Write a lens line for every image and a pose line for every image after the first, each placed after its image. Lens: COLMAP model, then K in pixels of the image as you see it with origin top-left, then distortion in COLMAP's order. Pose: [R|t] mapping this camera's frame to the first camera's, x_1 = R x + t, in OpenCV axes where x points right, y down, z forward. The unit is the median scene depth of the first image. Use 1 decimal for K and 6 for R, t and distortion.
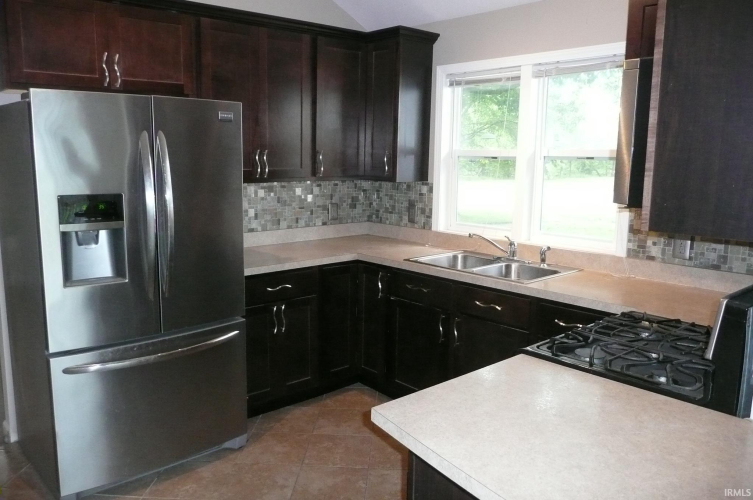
lens RADIAL K [[605.9, 0, 371.7], [0, 605.9, 248.5], [0, 0, 1]] dist [-0.023322, 0.018683]
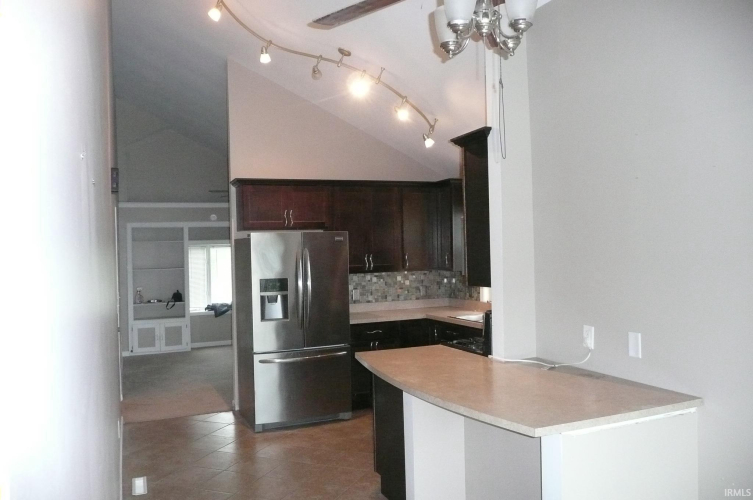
lens RADIAL K [[605.9, 0, 375.8], [0, 605.9, 250.9], [0, 0, 1]] dist [-0.023322, 0.018683]
pose [[0.947640, -0.032278, -0.317705, 0.491189], [-0.016565, 0.988570, -0.149848, 0.112658], [0.318910, 0.147265, 0.936274, -0.797832]]
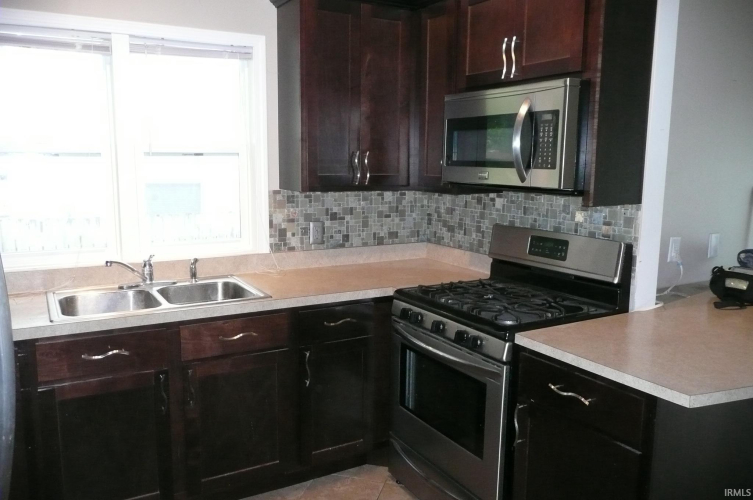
lens RADIAL K [[605.9, 0, 374.3], [0, 605.9, 249.5], [0, 0, 1]] dist [-0.023322, 0.018683]
pose [[0.219716, -0.152654, 0.963546, -0.428319], [0.145890, 0.981716, 0.122265, -0.074410], [-0.964594, 0.113708, 0.237970, 0.499983]]
